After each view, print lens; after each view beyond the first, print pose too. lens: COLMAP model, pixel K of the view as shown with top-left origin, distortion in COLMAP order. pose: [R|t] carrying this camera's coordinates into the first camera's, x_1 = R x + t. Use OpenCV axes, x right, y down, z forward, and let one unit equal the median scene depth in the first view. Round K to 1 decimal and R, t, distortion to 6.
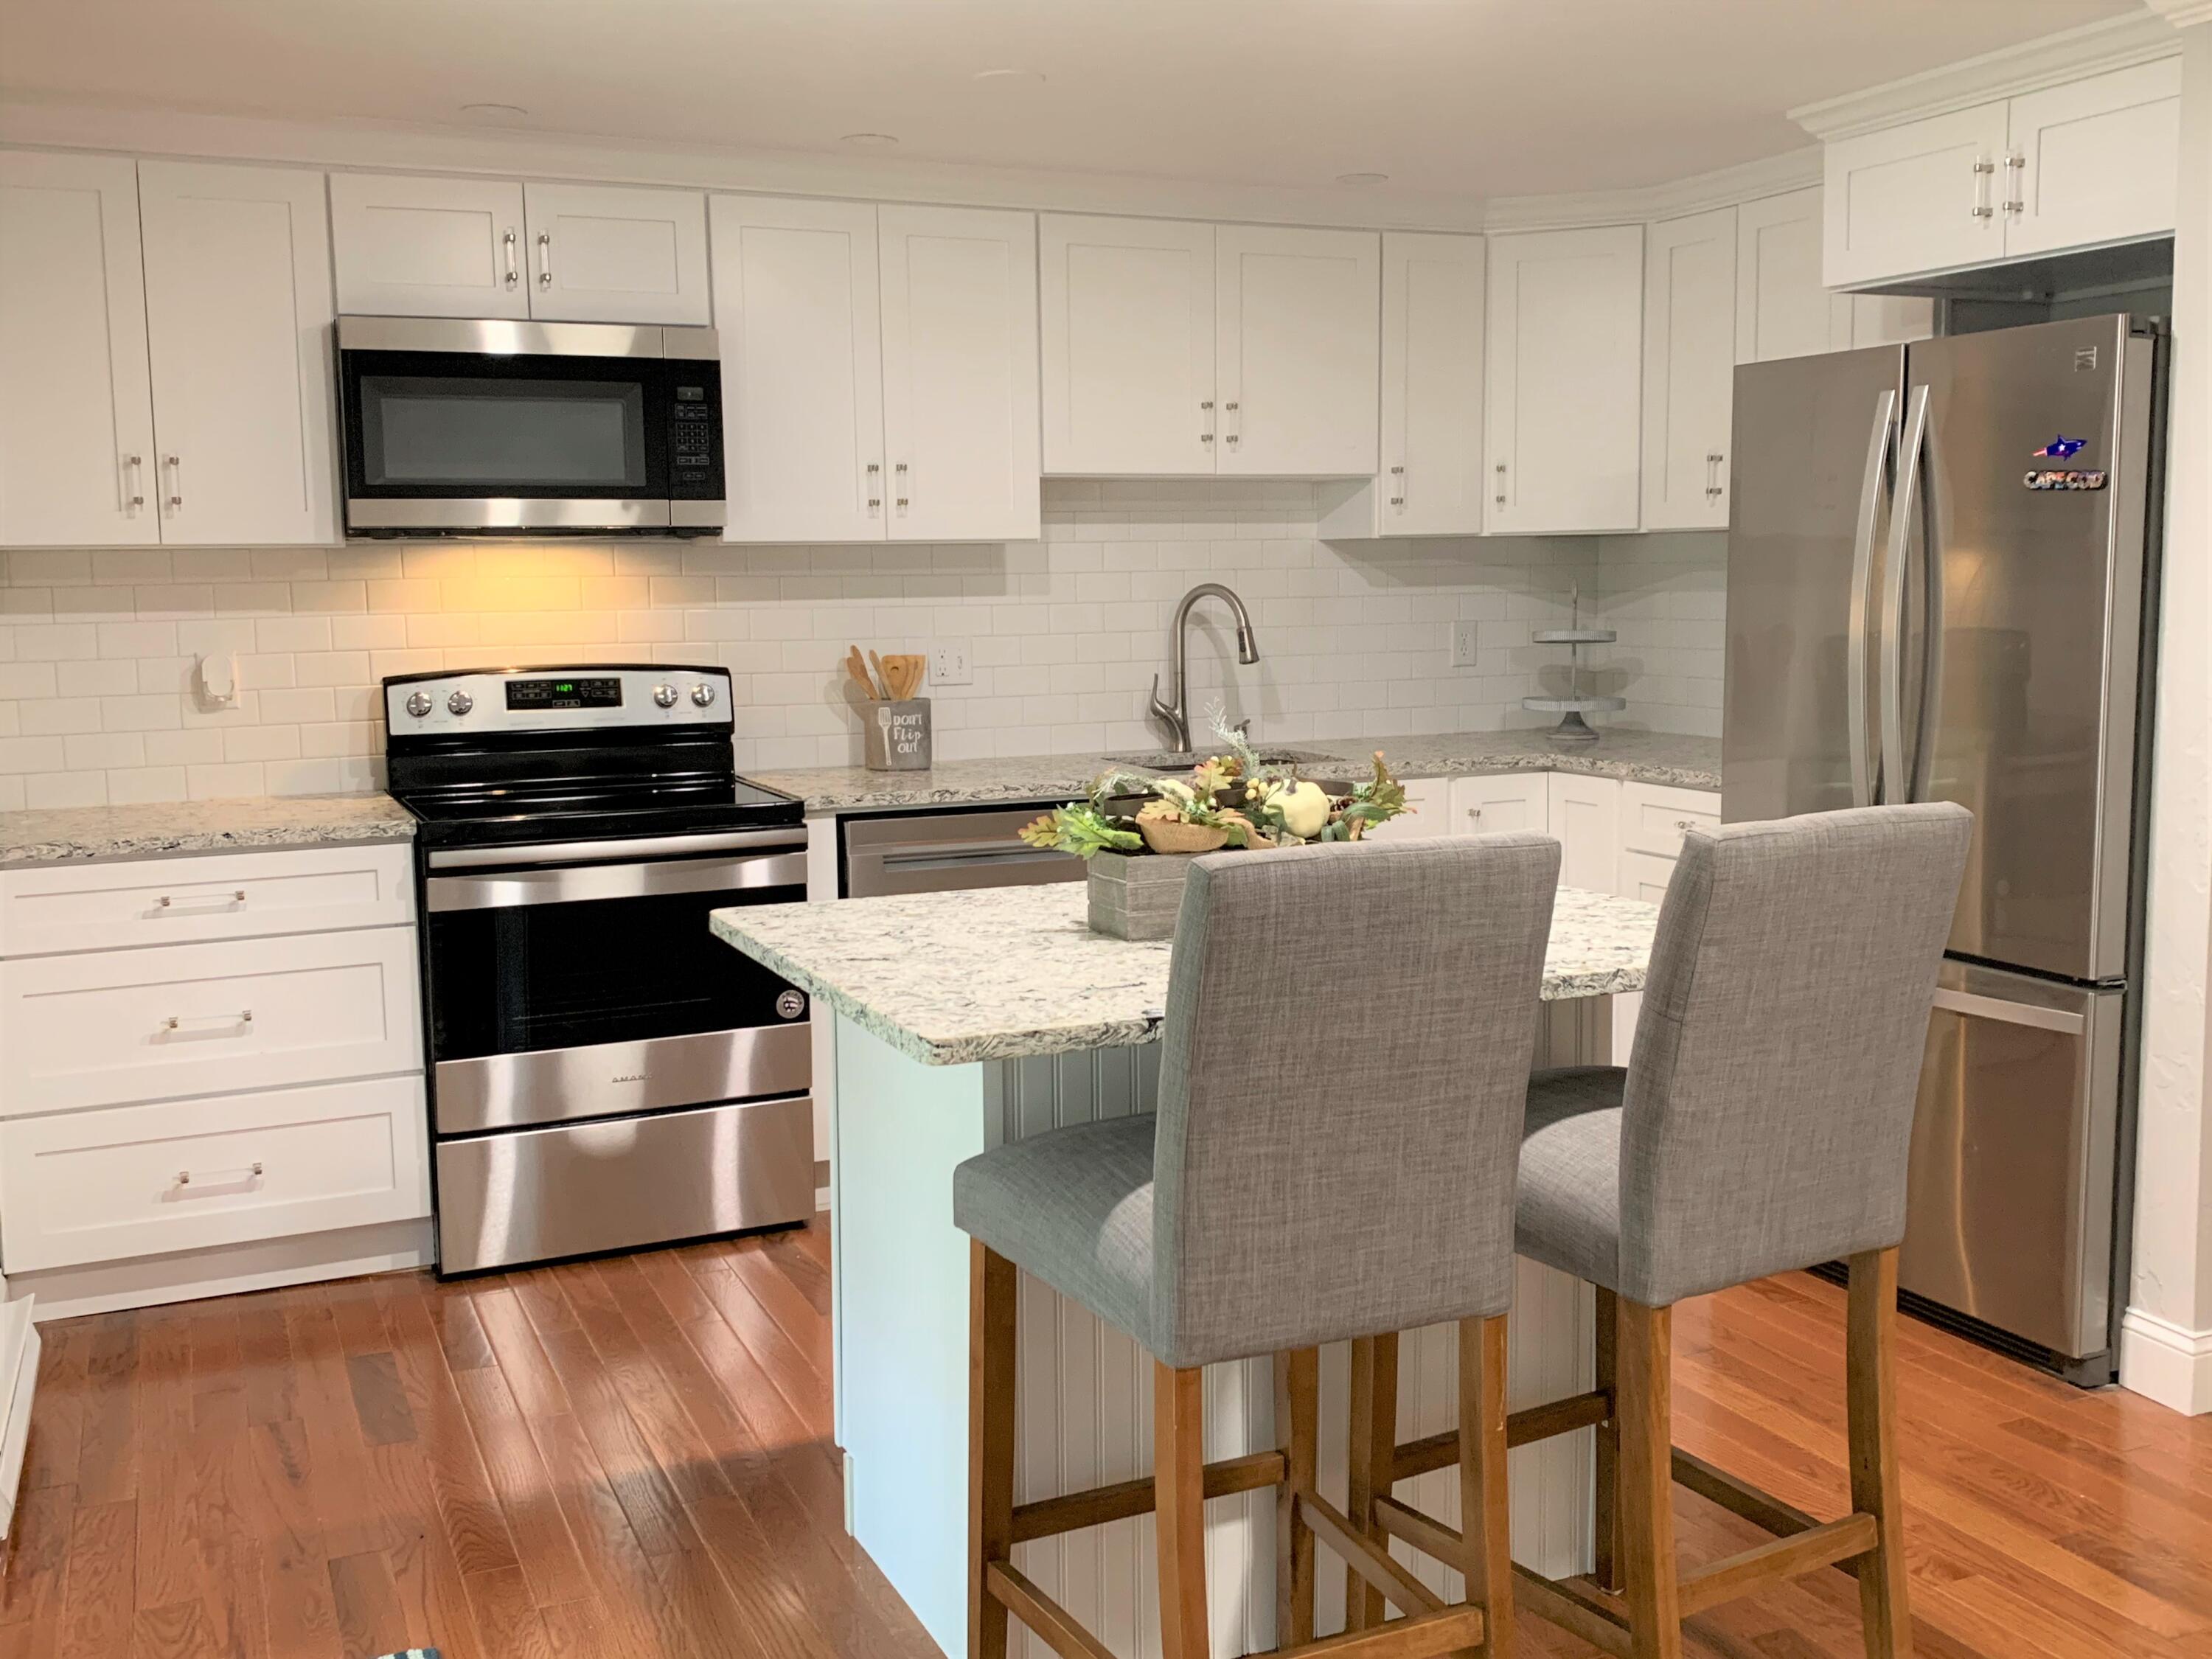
lens RADIAL K [[2082.4, 0, 1102.5], [0, 2082.4, 822.5], [0, 0, 1]] dist [-0.000742, 0.000000]
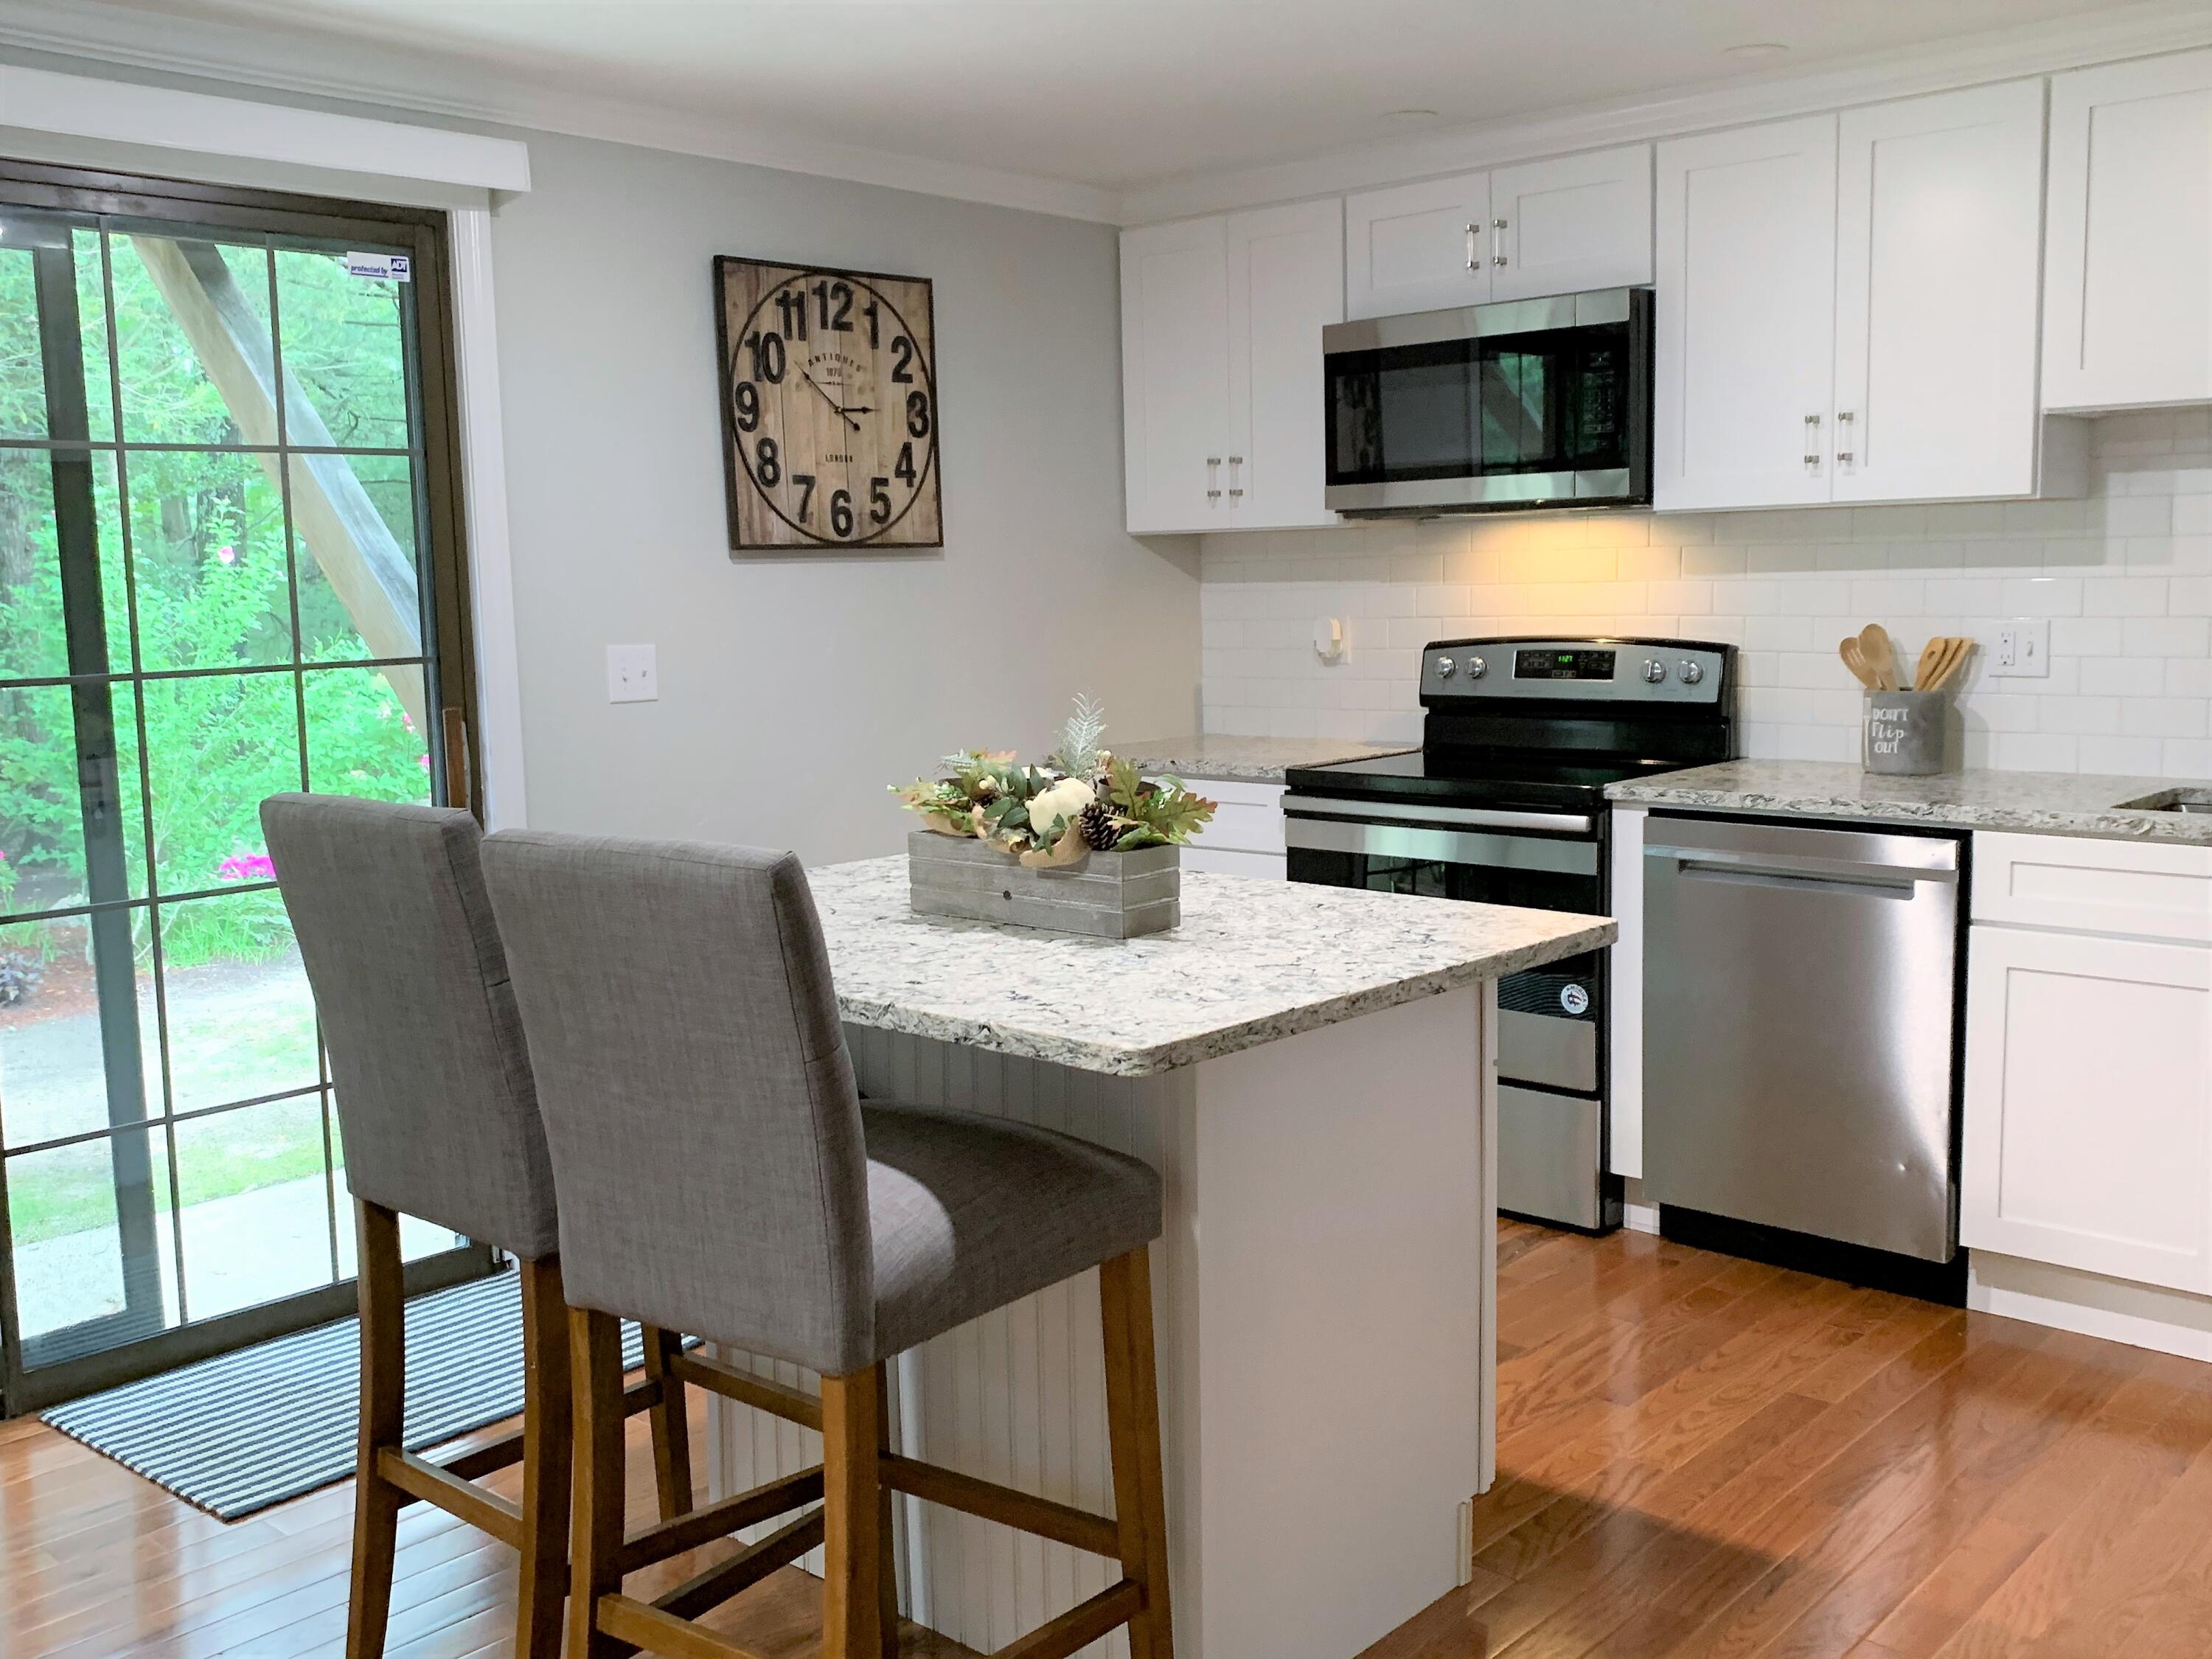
lens RADIAL K [[2082.4, 0, 1101.8], [0, 2082.4, 830.0], [0, 0, 1]] dist [-0.000742, 0.000000]
pose [[0.403340, 0.116783, -0.907568, 0.585347], [-0.088801, 0.992137, 0.088200, -0.051908], [0.910731, 0.045018, 0.410538, 0.387019]]
